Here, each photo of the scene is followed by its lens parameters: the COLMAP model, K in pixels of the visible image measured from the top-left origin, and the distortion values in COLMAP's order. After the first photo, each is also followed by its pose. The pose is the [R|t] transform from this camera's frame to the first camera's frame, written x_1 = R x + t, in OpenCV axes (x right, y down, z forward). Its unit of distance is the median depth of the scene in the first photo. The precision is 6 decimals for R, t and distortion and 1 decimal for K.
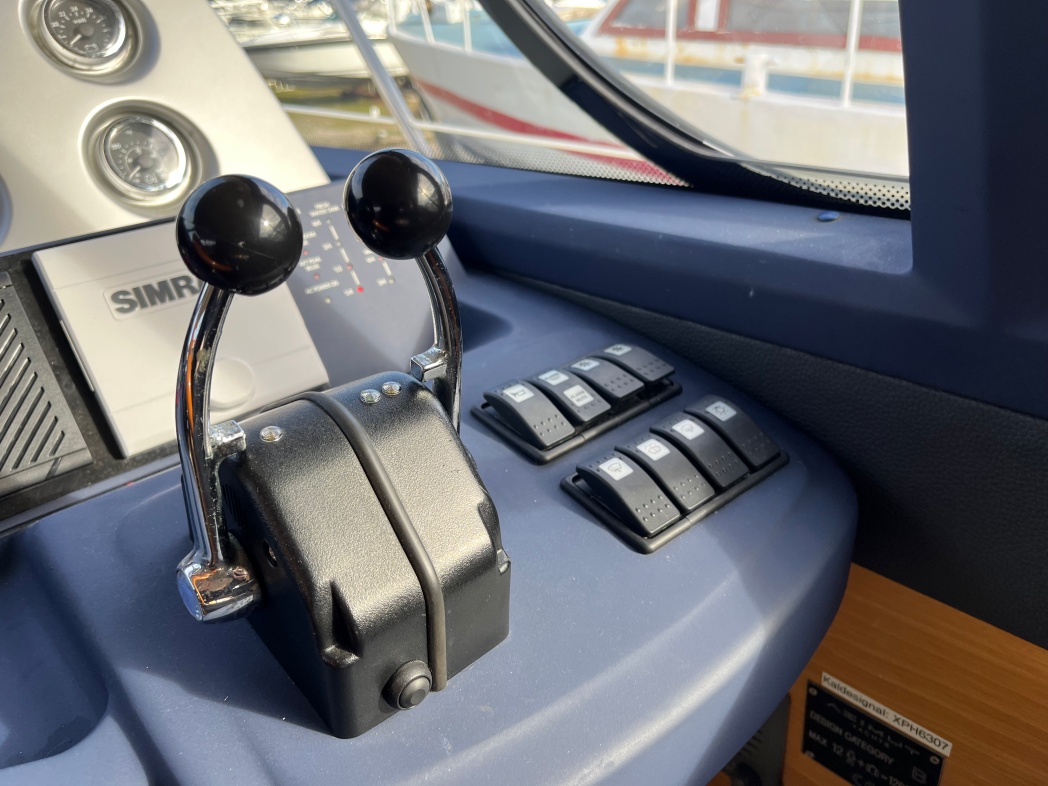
lens RADIAL K [[796.8, 0, 524.2], [0, 796.8, 397.9], [0, 0, 1]] dist [0.076133, -0.124735]
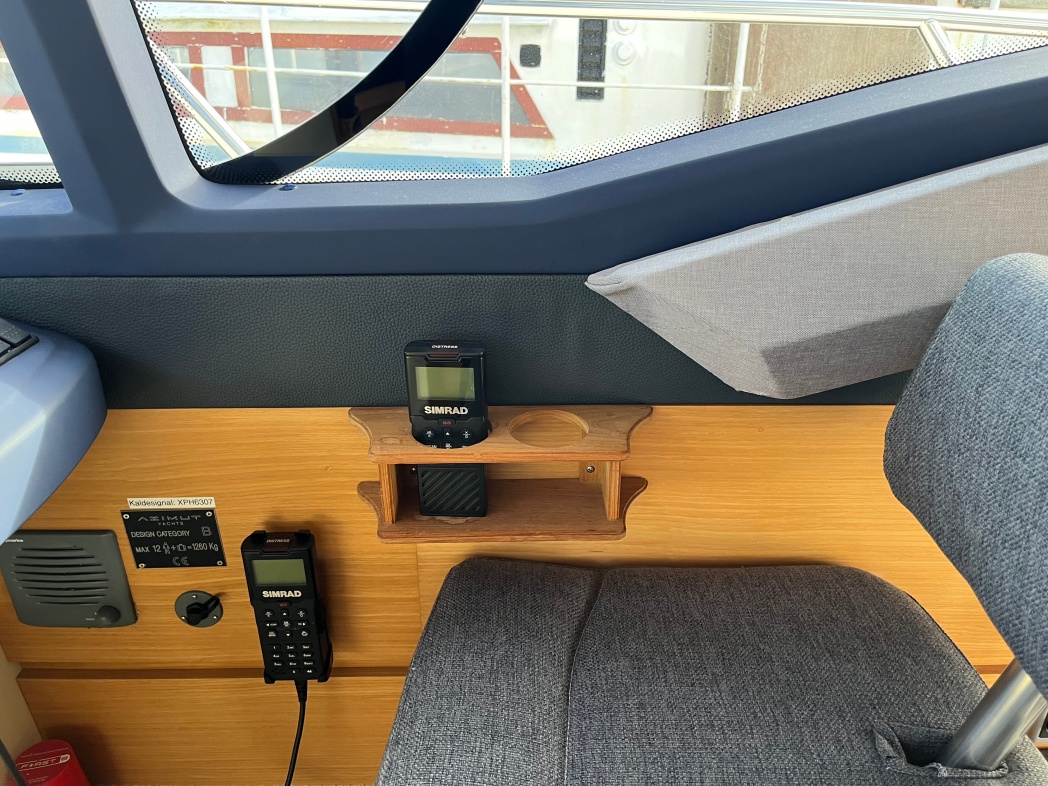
lens RADIAL K [[811.9, 0, 517.6], [0, 811.9, 392.5], [0, 0, 1]] dist [0.021195, -0.005542]
pose [[0.667732, -0.261592, 0.696925, -0.155153], [0.298870, 0.951660, 0.070856, 0.289967], [-0.681770, 0.160978, 0.713635, -0.639503]]
